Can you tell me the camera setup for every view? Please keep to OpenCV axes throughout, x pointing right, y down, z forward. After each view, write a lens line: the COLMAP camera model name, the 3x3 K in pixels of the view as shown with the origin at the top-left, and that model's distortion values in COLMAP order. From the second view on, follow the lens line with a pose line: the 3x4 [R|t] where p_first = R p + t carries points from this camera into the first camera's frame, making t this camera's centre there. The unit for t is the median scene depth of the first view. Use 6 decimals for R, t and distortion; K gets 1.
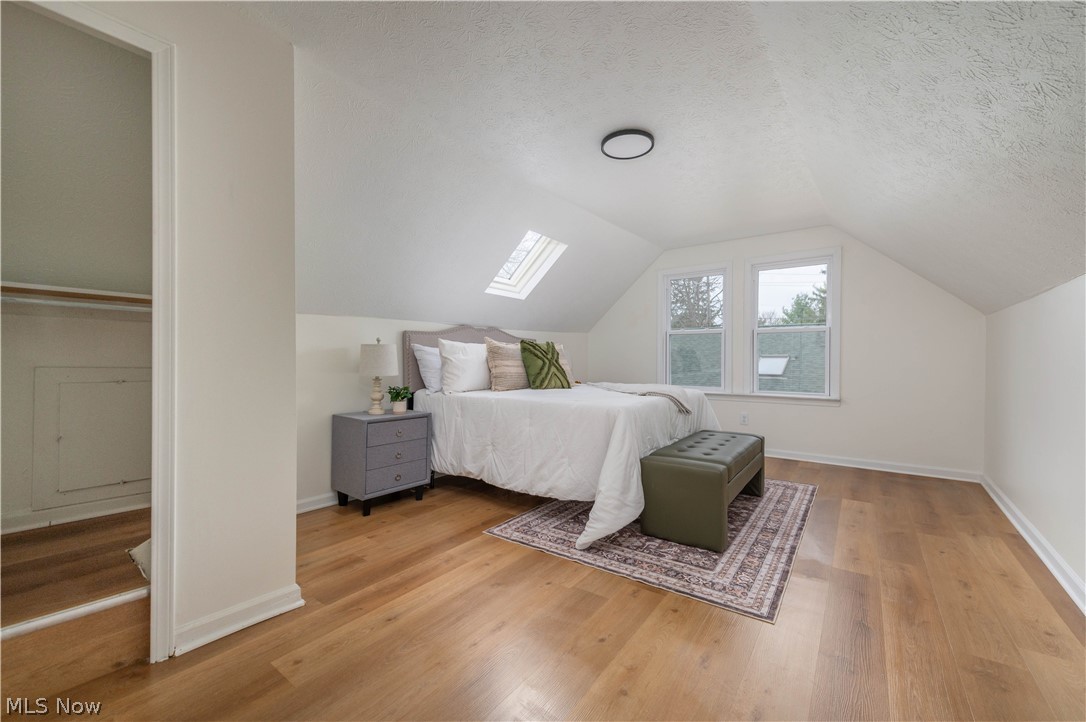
lens RADIAL K [[429.4, 0, 556.3], [0, 429.4, 363.0], [0, 0, 1]] dist [0.019748, -0.007689]
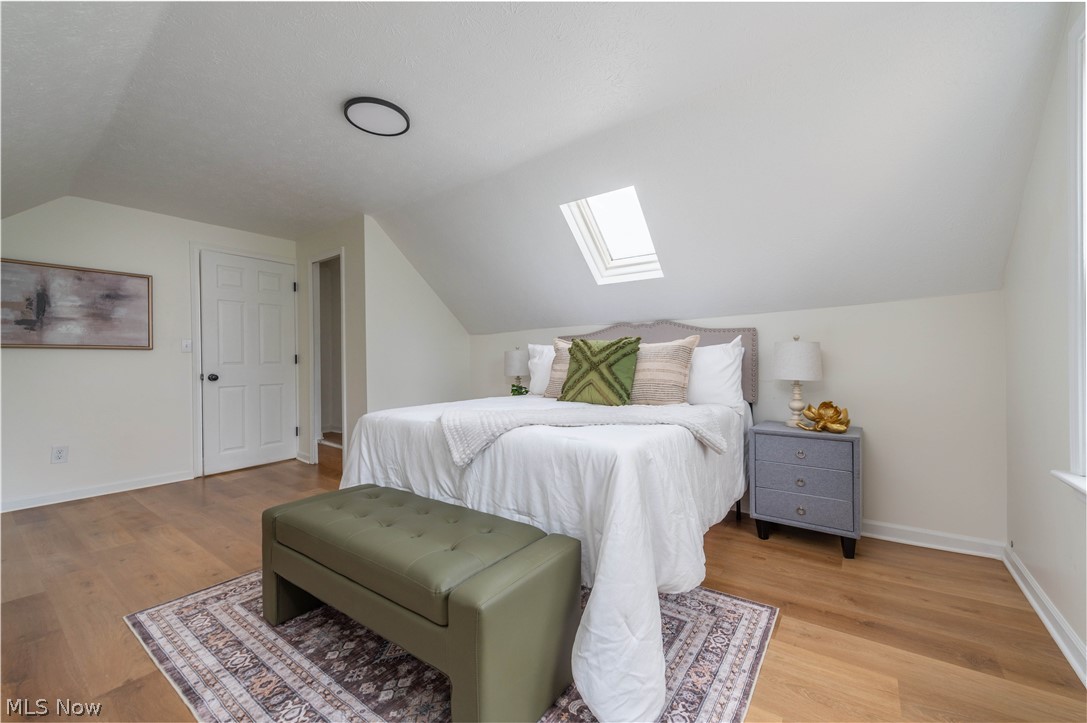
lens RADIAL K [[429.8, 0, 556.8], [0, 429.8, 363.5], [0, 0, 1]] dist [0.019748, -0.007689]
pose [[-0.001807, 0.005661, -0.999982, 1.160372], [-0.004575, 0.999973, 0.005669, -0.015865], [0.999988, 0.004585, -0.001781, 1.534071]]
